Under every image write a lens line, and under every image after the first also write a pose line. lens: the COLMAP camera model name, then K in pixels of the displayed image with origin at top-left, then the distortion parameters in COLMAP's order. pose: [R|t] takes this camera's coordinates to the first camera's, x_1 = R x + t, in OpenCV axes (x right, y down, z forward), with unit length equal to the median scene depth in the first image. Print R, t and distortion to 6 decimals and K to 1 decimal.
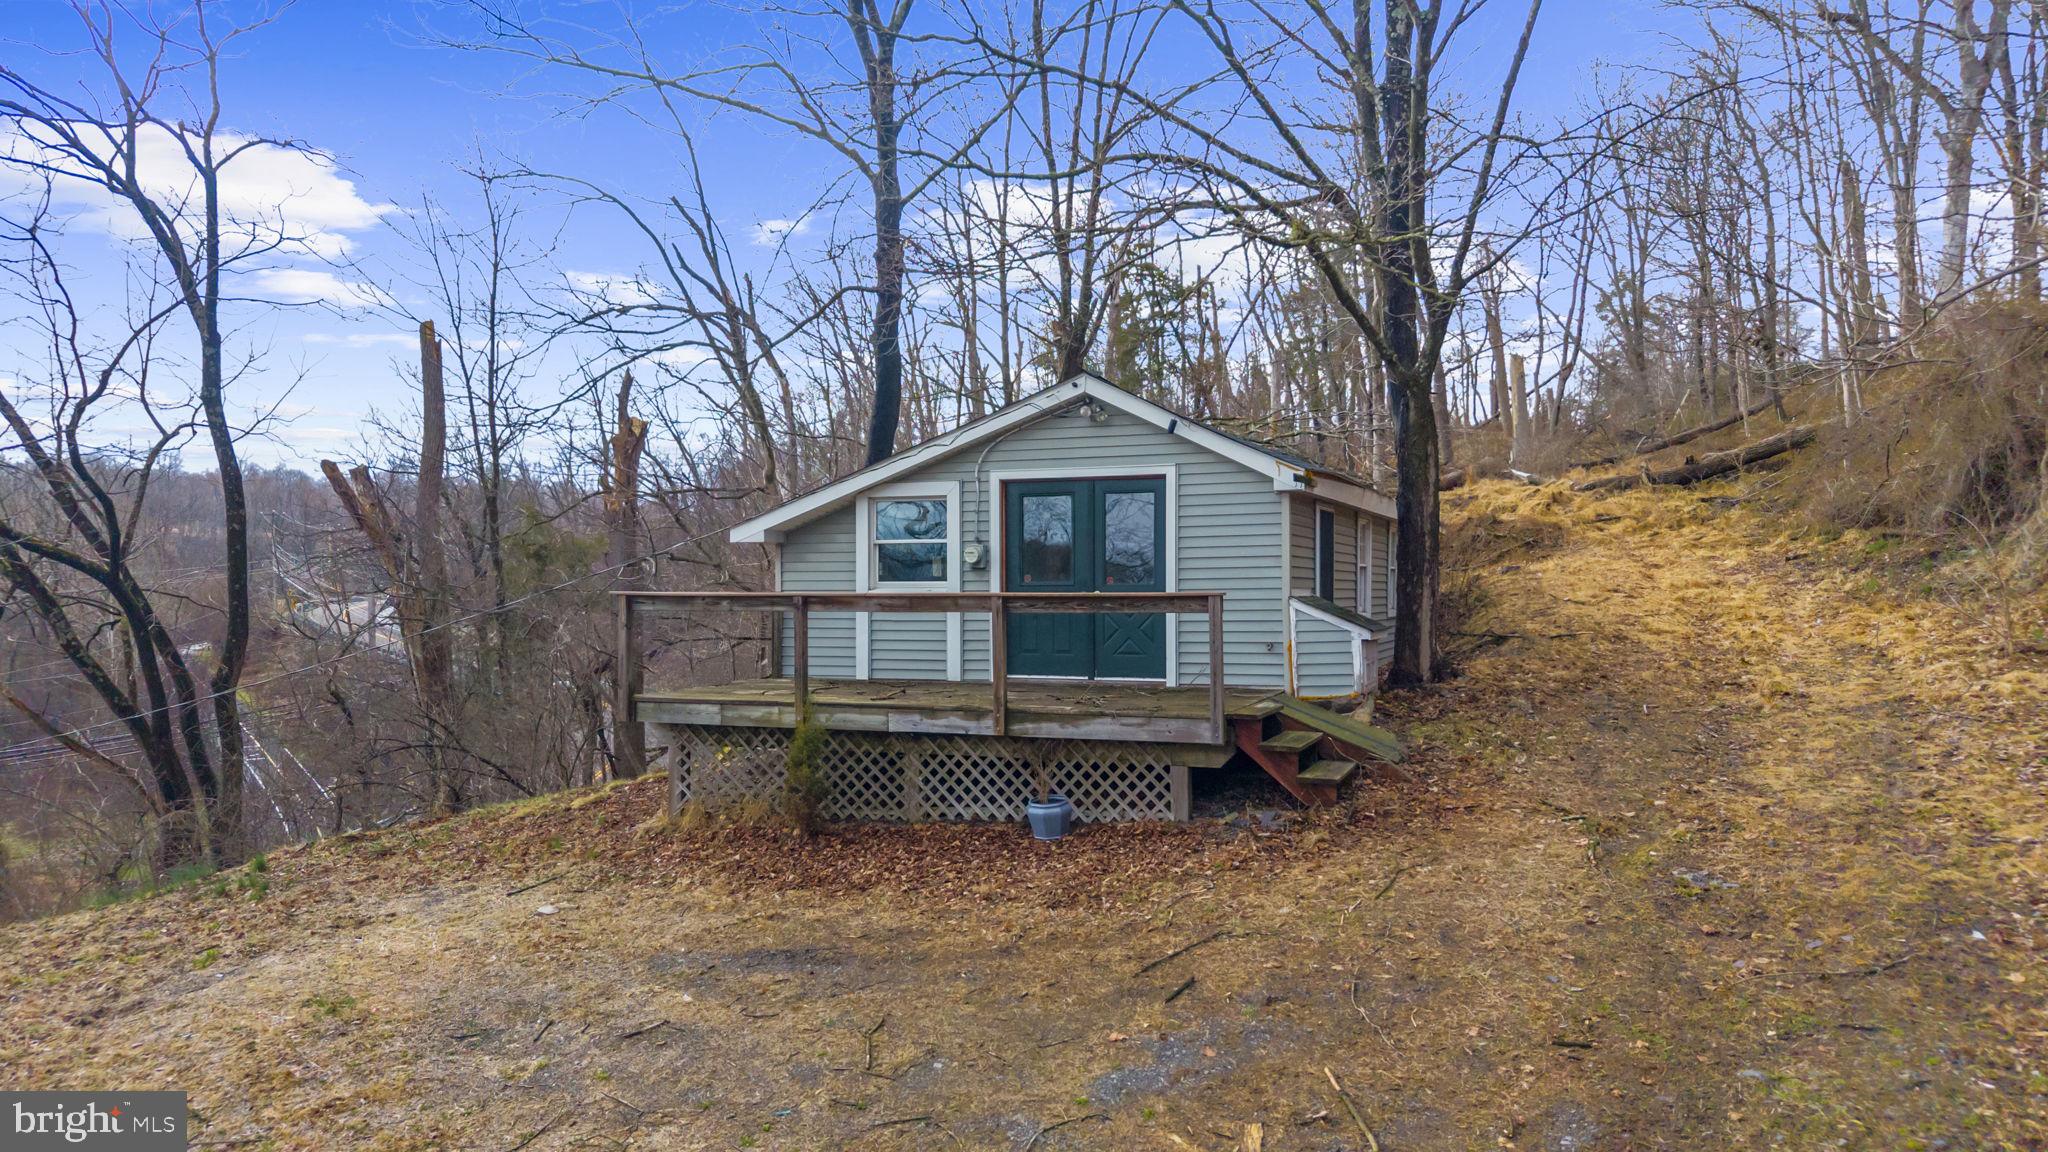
lens RADIAL K [[1382.5, 0, 1024.0], [0, 1382.5, 576.0], [0, 0, 1]] dist [0.076210, -0.105795]
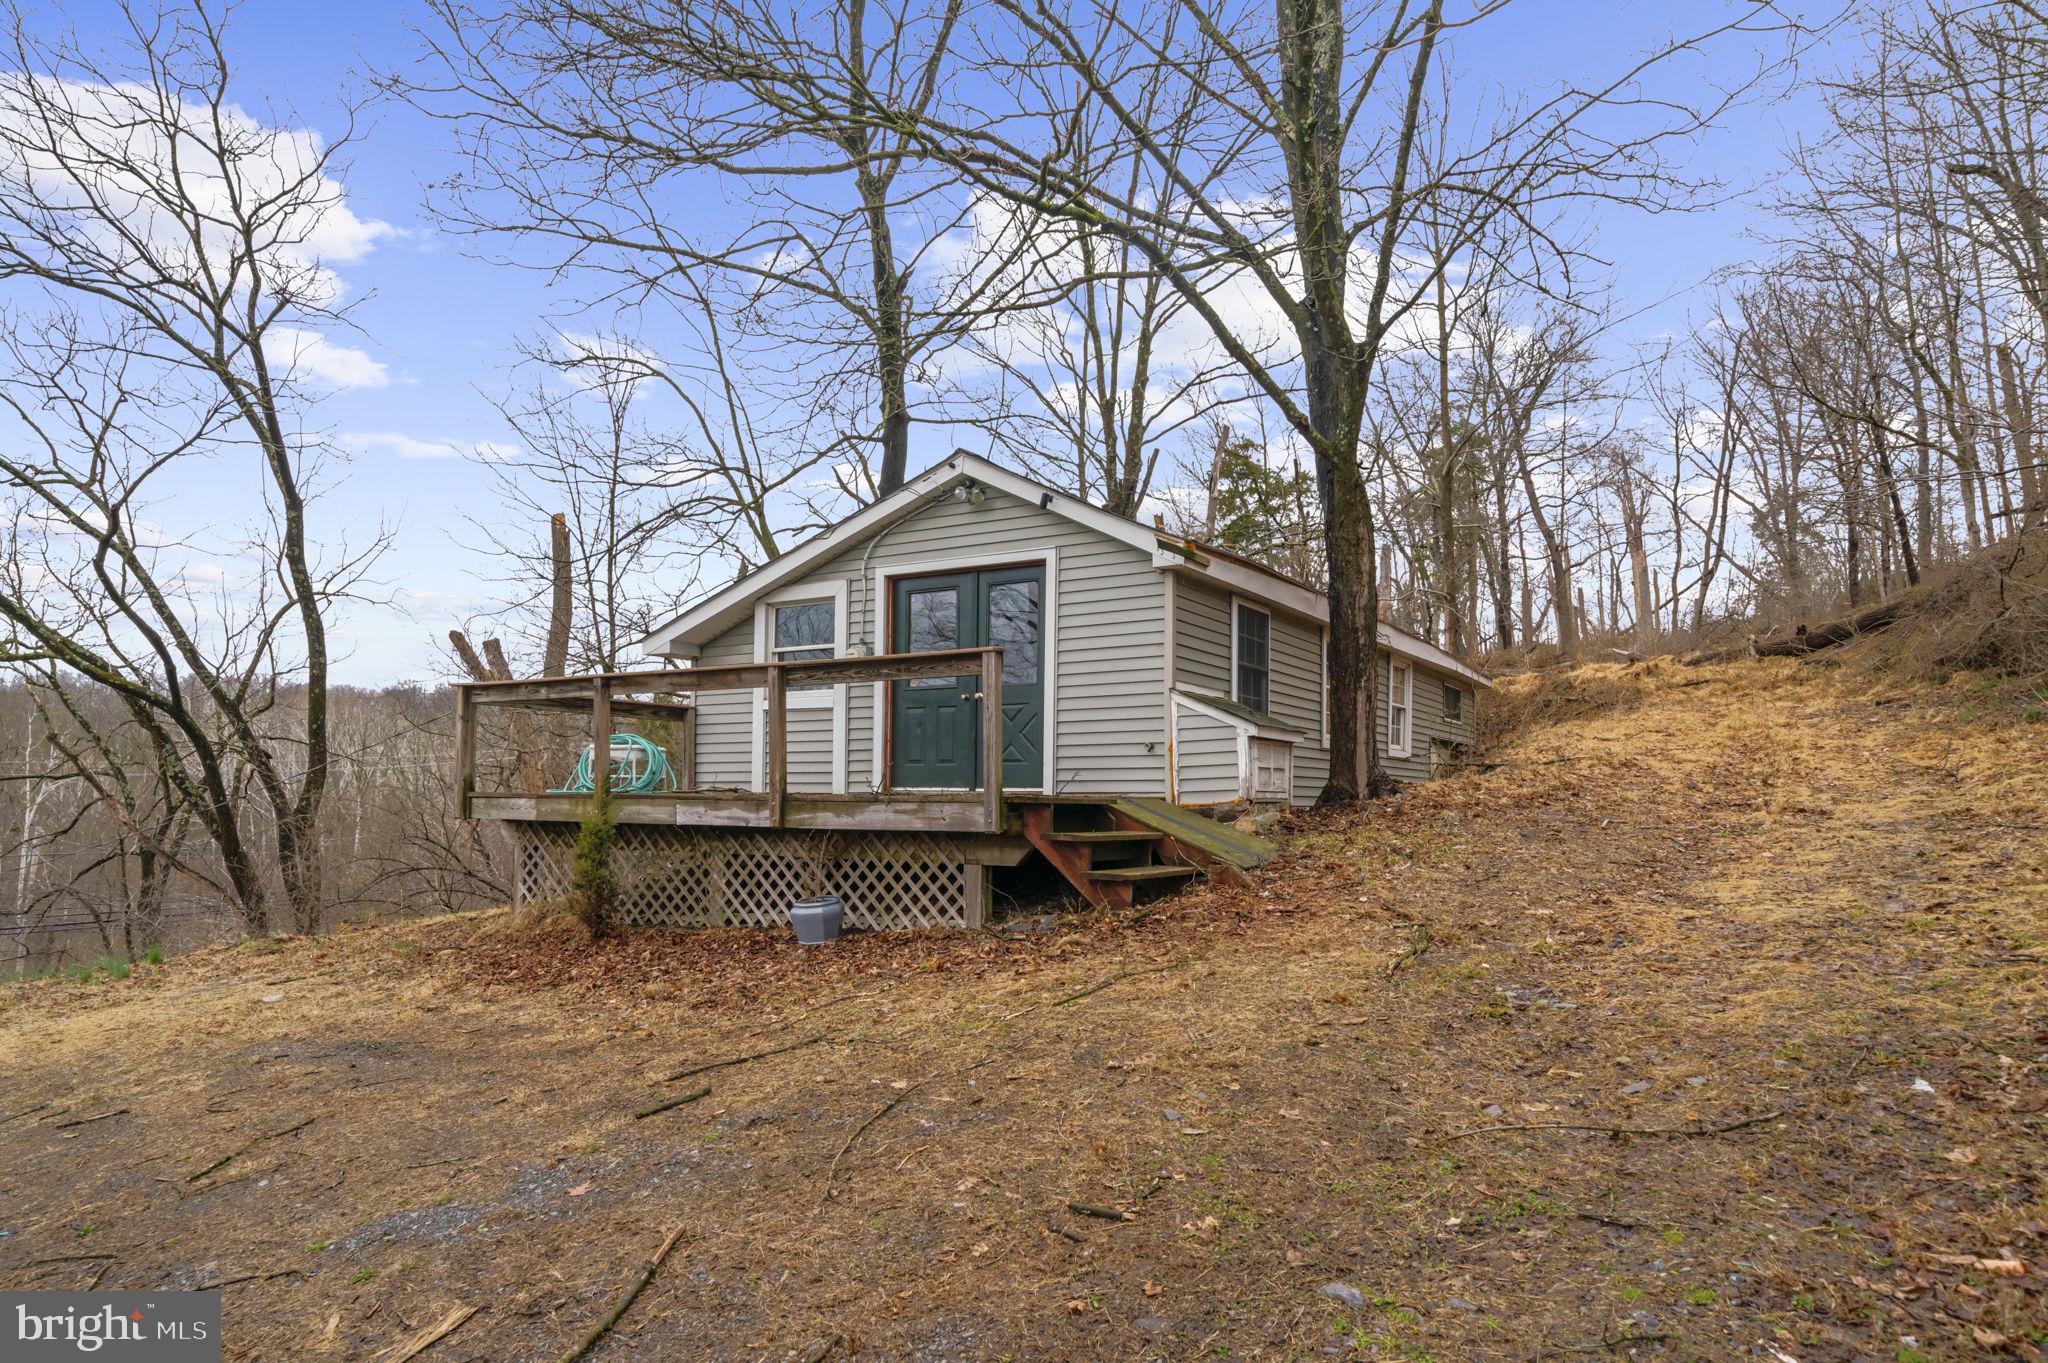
lens RADIAL K [[1185.4, 0, 1024.1], [0, 1185.4, 754.1], [0, 0, 1]] dist [-0.003994, 0.000656]
pose [[0.983085, 0.003433, -0.183115, 0.257327], [-0.009938, 0.999351, -0.034616, 0.088998], [0.182878, 0.035850, 0.982482, 0.280185]]
